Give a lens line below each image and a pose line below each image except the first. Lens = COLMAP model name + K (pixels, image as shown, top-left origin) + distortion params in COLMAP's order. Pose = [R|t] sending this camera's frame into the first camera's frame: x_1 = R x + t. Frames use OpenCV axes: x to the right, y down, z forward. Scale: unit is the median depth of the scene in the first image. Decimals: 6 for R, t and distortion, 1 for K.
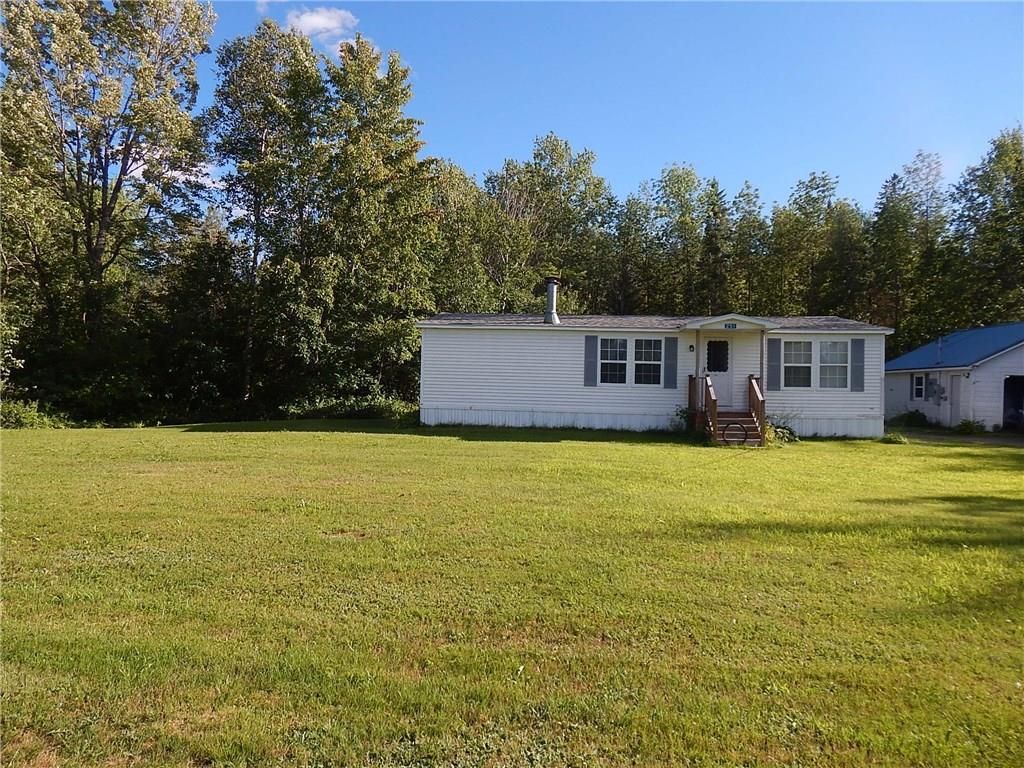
lens RADIAL K [[686.0, 0, 511.5], [0, 686.0, 381.8], [0, 0, 1]] dist [0.001135, 0.000035]
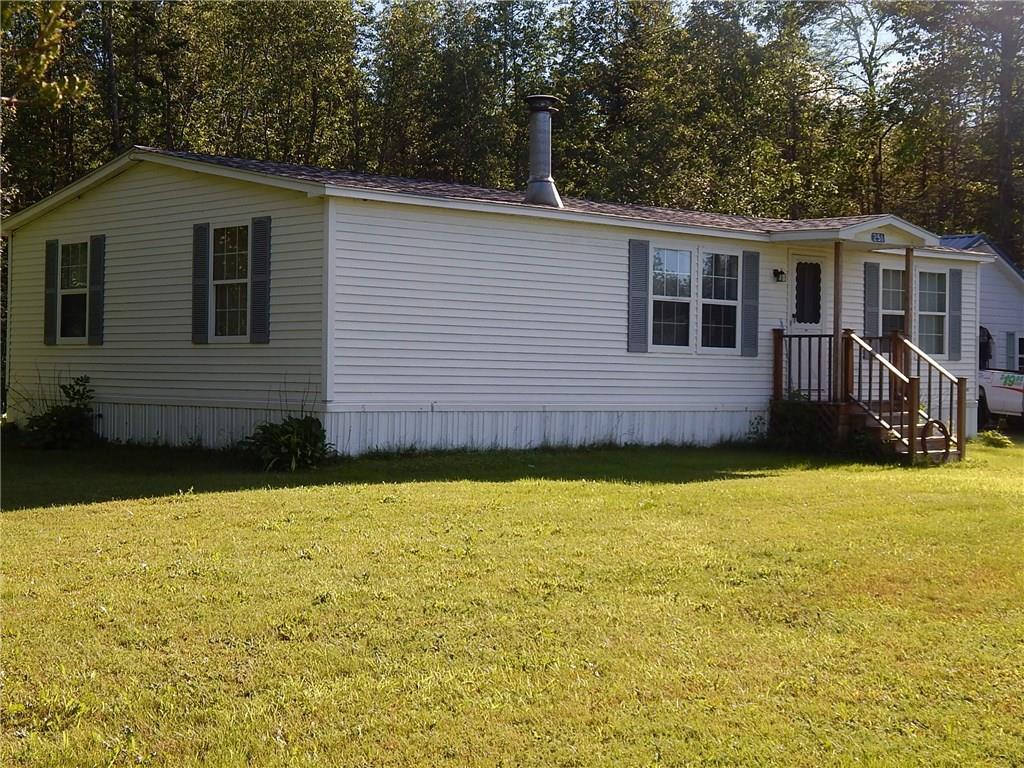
lens RADIAL K [[1627.7, 0, 511.7], [0, 1627.7, 384.4], [0, 0, 1]] dist [-0.006790, 0.000000]
pose [[0.692171, -0.018202, 0.721504, -0.722564], [-0.014462, 0.999131, 0.039079, -0.013176], [-0.721589, -0.037484, 0.691306, 0.315746]]
